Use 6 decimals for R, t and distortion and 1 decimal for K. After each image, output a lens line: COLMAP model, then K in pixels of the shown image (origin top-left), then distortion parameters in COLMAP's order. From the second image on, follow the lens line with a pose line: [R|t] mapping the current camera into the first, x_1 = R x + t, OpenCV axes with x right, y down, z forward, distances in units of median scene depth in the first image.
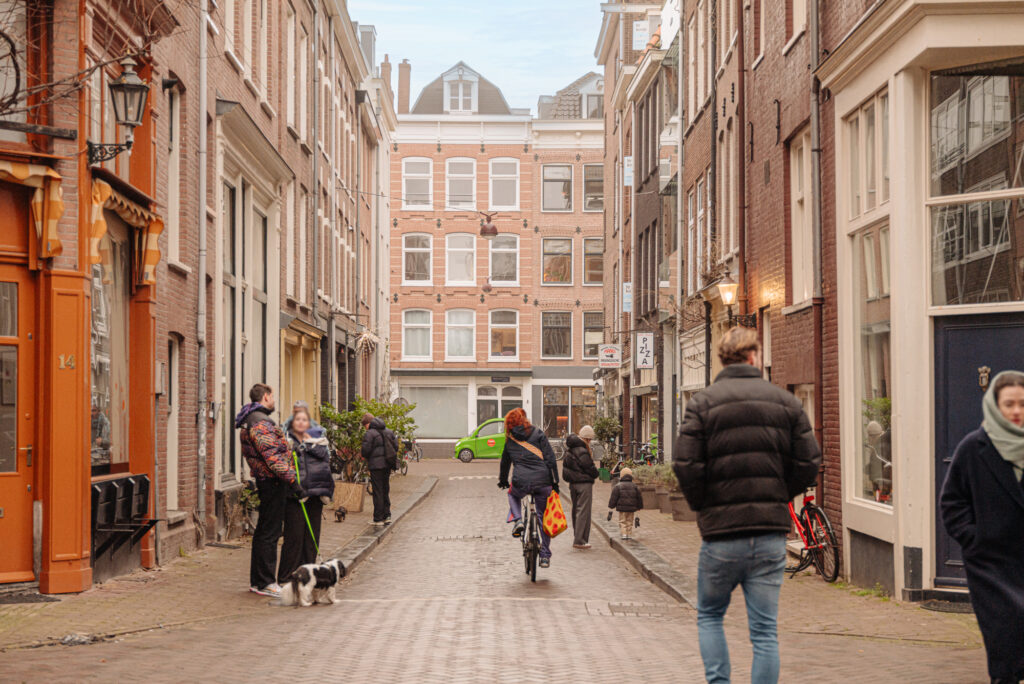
lens RADIAL K [[1899.1, 0, 510.6], [0, 1899.1, 390.7], [0, 0, 1]] dist [0.043566, 0.002231]
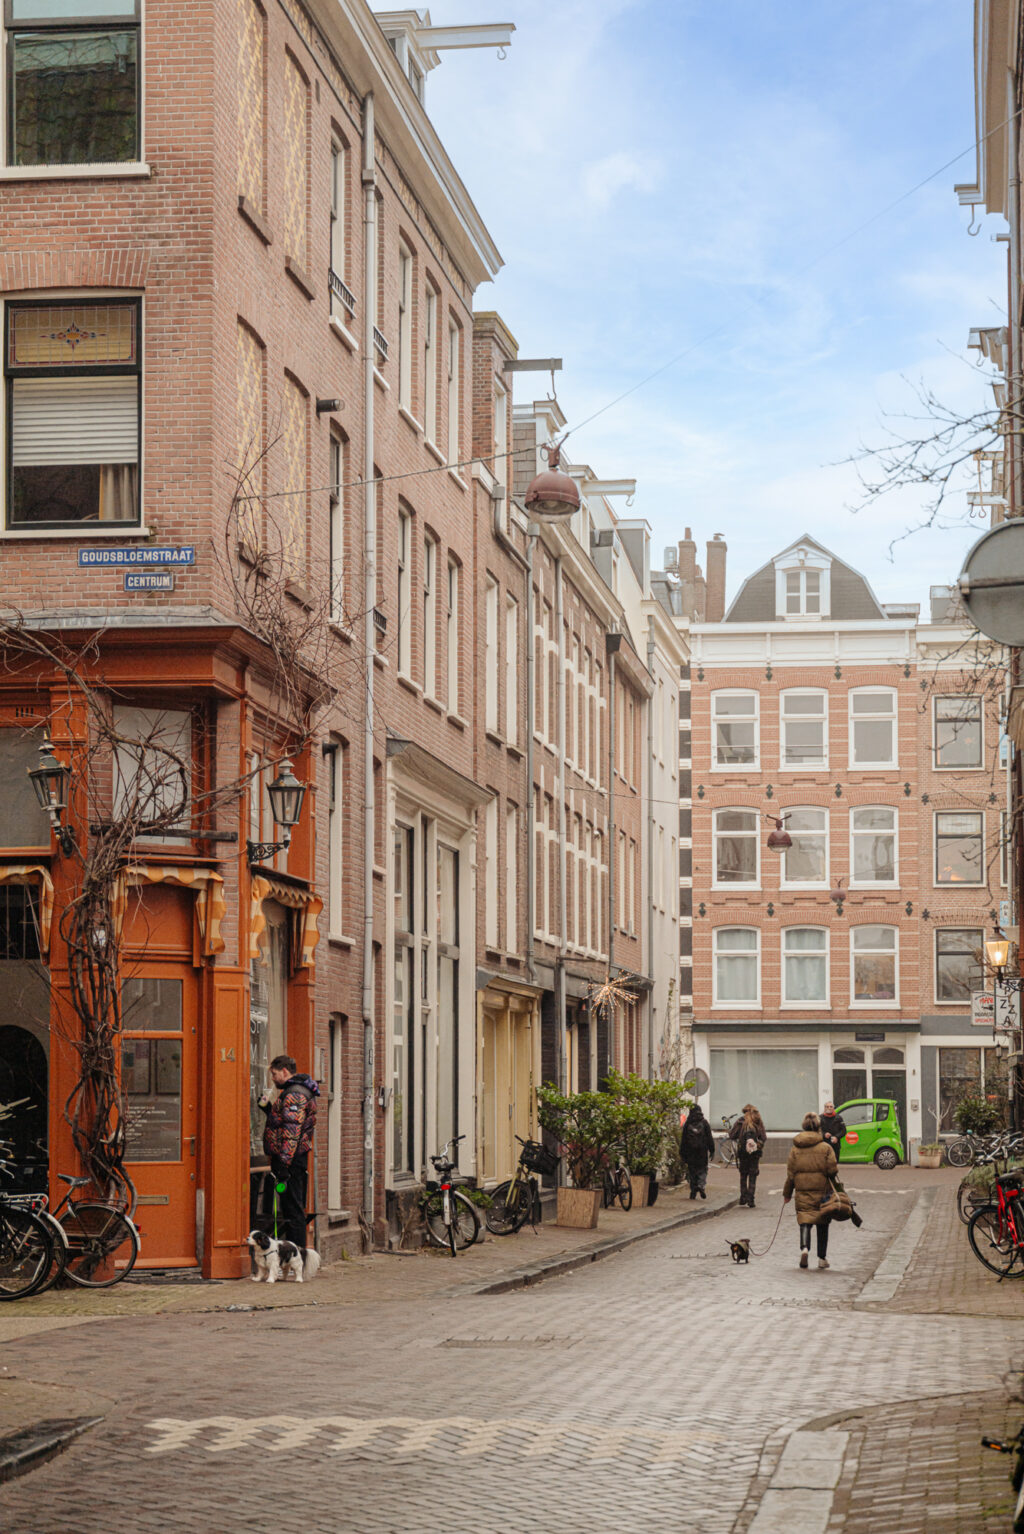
lens RADIAL K [[3563.5, 0, 512.0], [0, 3563.5, 767.0], [0, 0, 1]] dist [0.062932, 0.035120]
pose [[0.990522, -0.016098, -0.136410, 0.110914], [0.005531, 0.996977, -0.077494, -0.011644], [0.137245, 0.076005, 0.987617, -0.536742]]
